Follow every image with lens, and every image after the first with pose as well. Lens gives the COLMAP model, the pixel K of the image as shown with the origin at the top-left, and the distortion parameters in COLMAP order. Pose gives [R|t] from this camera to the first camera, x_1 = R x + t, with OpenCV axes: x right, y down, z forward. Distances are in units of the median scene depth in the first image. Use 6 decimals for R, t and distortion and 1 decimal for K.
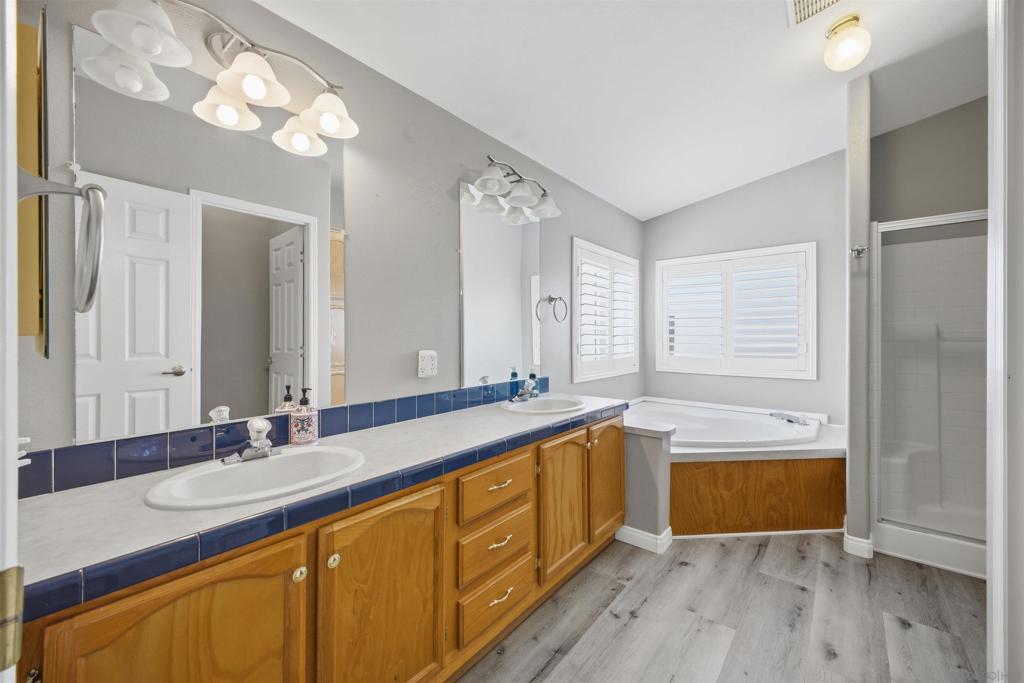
lens RADIAL K [[397.9, 0, 509.2], [0, 397.9, 337.0], [0, 0, 1]] dist [0.003104, 0.000348]
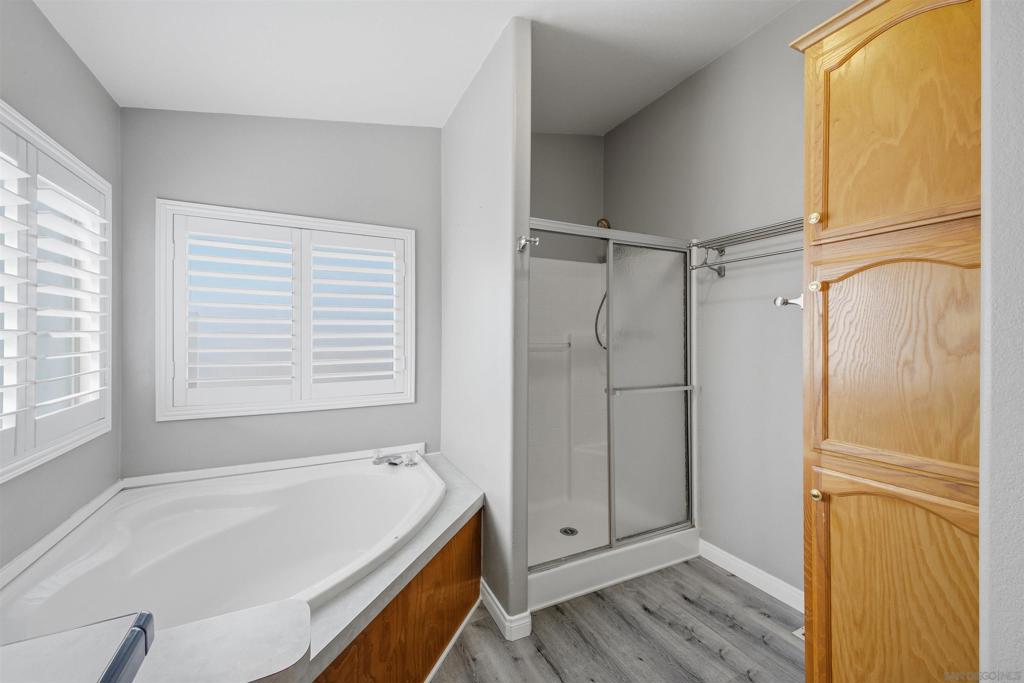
lens RADIAL K [[397.9, 0, 514.2], [0, 397.9, 338.3], [0, 0, 1]] dist [0.003104, 0.000348]
pose [[0.397393, 0.002051, 0.917646, 0.119014], [0.001094, 0.999996, -0.002709, -0.020527], [-0.917648, 0.002081, 0.397389, 0.519088]]
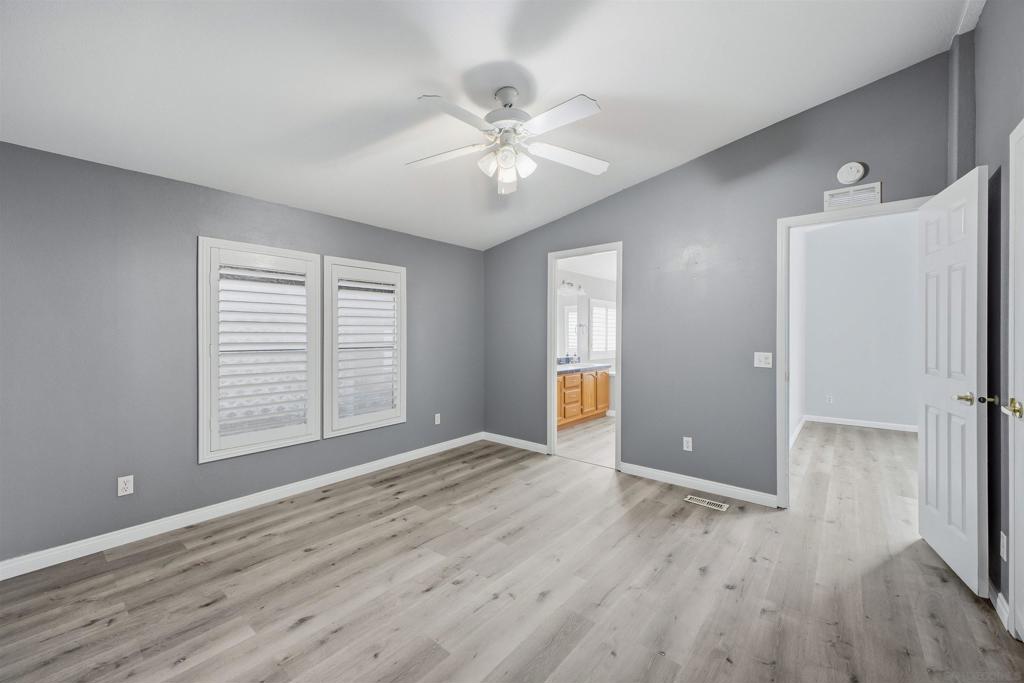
lens RADIAL K [[397.9, 0, 516.0], [0, 397.9, 337.5], [0, 0, 1]] dist [0.003104, 0.000348]
pose [[0.999991, 0.001436, 0.003873, -0.423196], [-0.001447, 0.999995, 0.002841, -0.035755], [-0.003869, -0.002847, 0.999988, -2.022337]]
